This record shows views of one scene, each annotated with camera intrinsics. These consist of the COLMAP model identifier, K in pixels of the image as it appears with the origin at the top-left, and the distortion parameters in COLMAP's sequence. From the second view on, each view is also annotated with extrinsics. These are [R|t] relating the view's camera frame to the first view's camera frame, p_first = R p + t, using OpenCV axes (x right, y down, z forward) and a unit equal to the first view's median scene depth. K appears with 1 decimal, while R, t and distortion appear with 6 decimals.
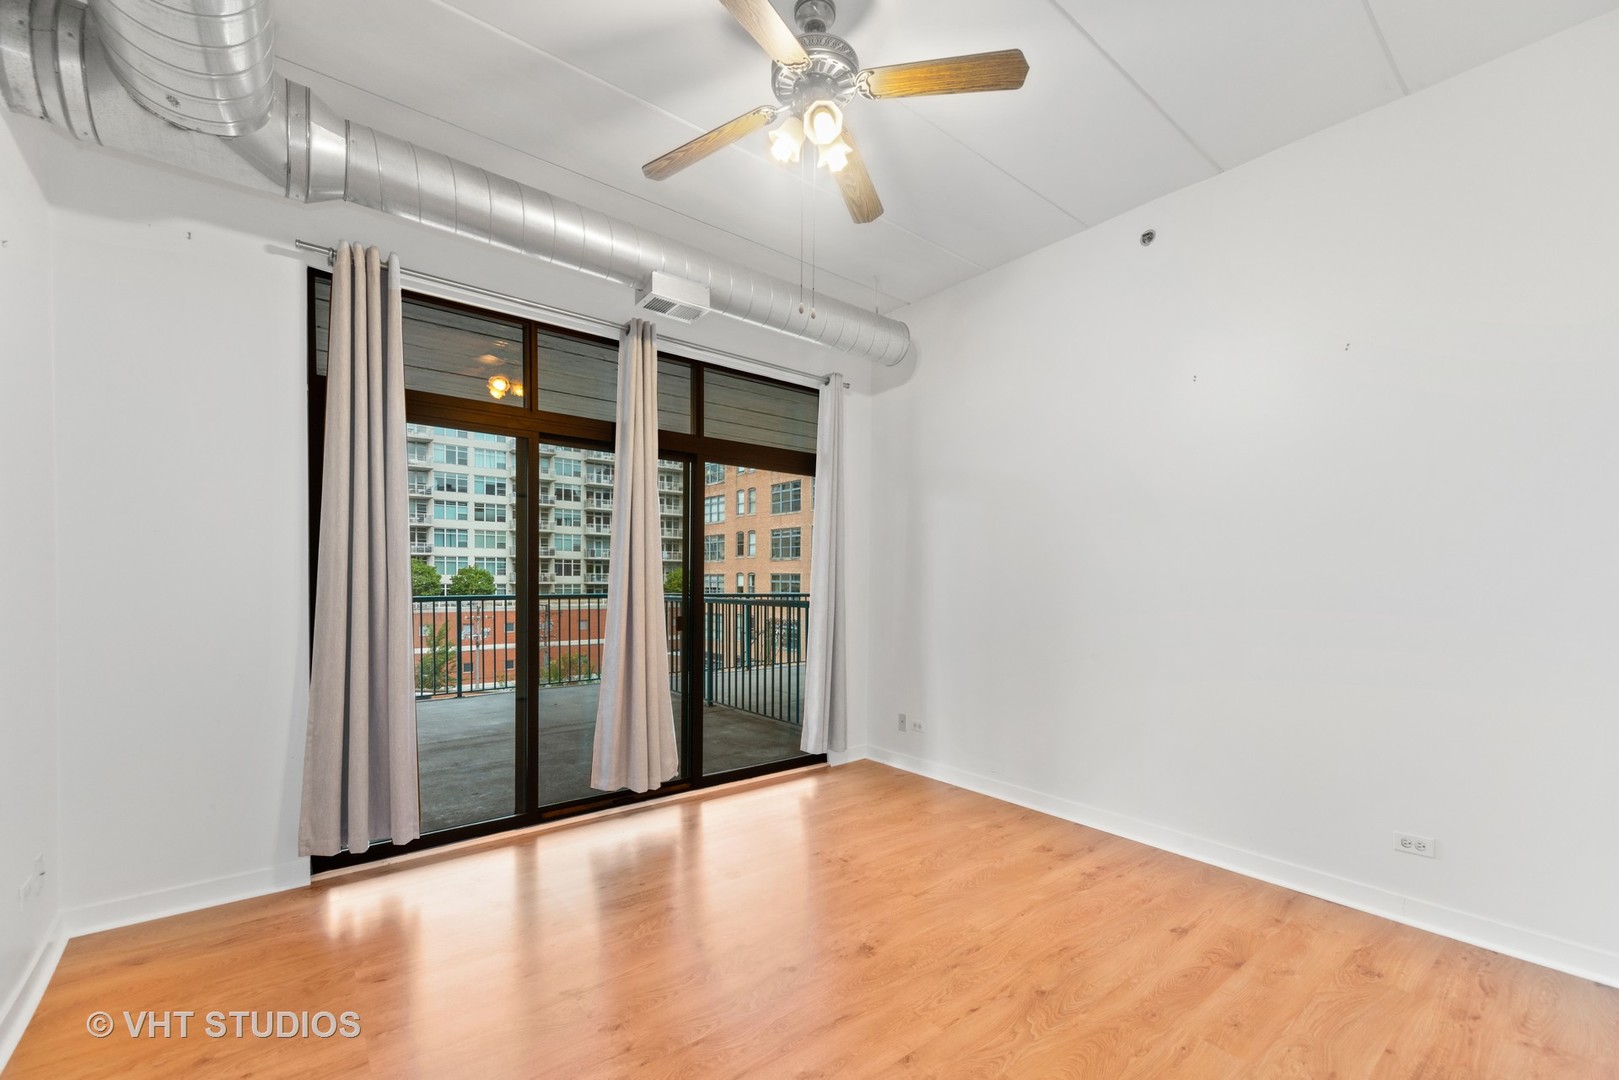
lens RADIAL K [[655.4, 0, 775.7], [0, 655.4, 583.6], [0, 0, 1]] dist [-0.000258, 0.000238]
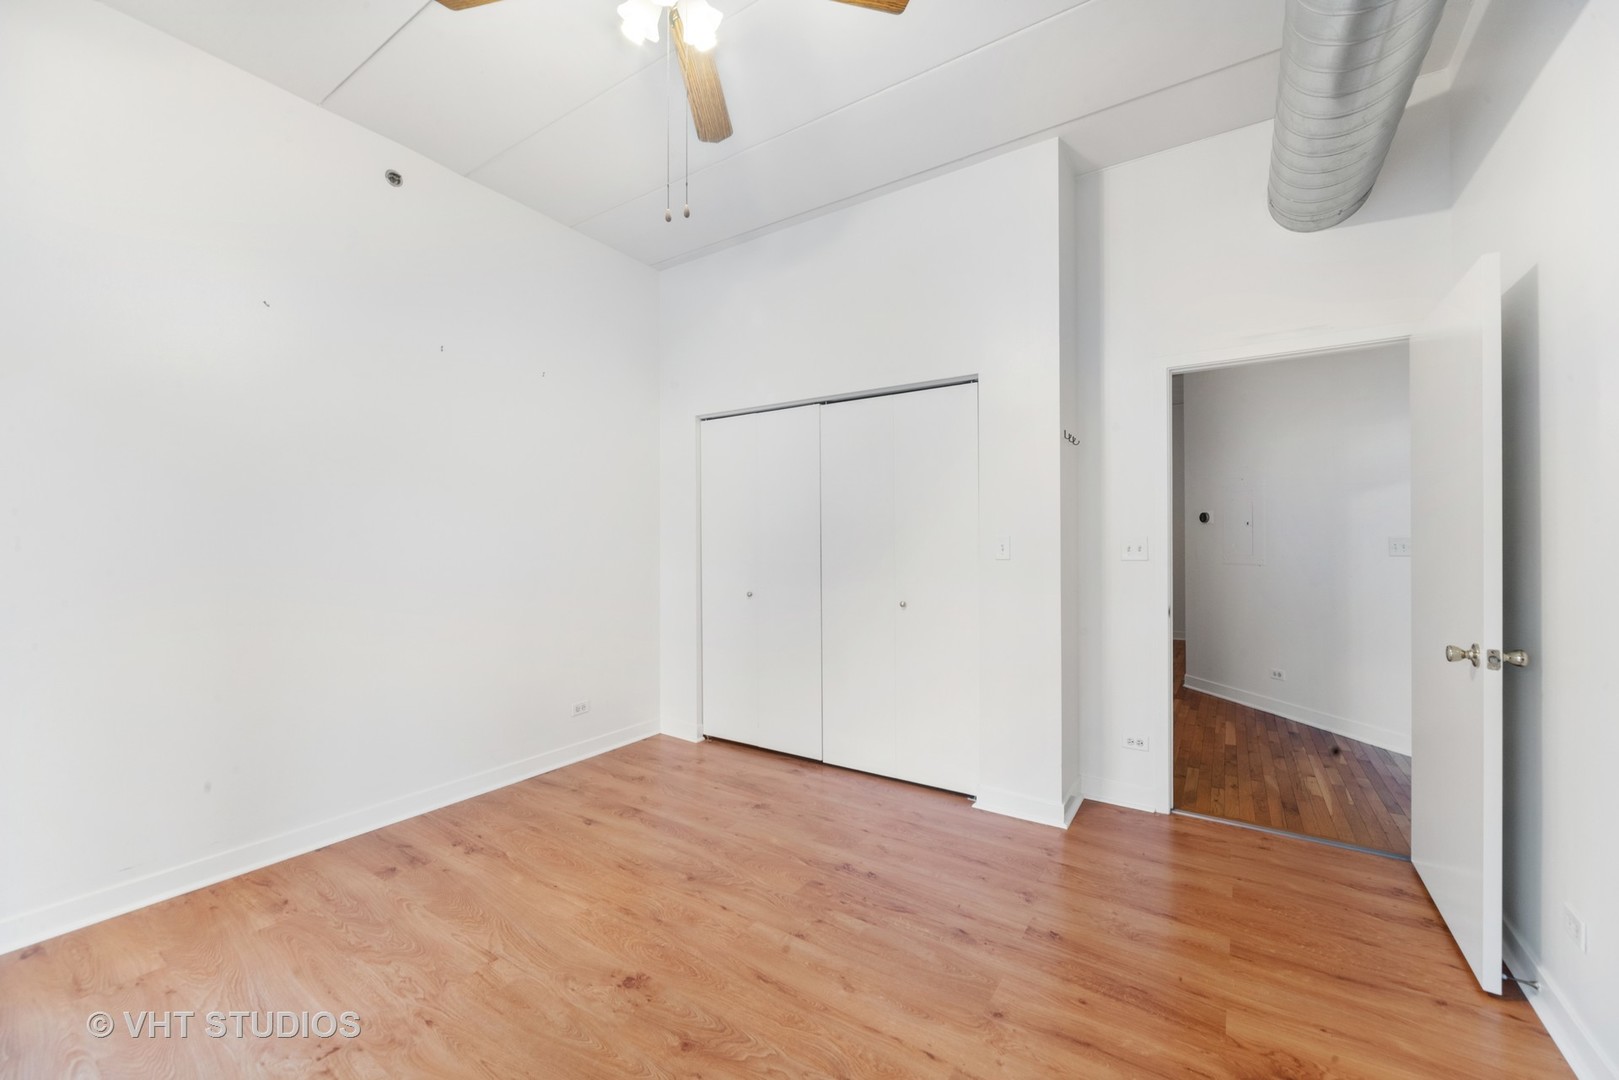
lens RADIAL K [[655.4, 0, 807.2], [0, 655.4, 538.2], [0, 0, 1]] dist [-0.000258, 0.000238]
pose [[-0.331242, -0.003929, 0.943538, -0.700155], [0.005080, 0.999969, 0.005947, -0.017208], [-0.943532, 0.006763, -0.331212, 1.017404]]
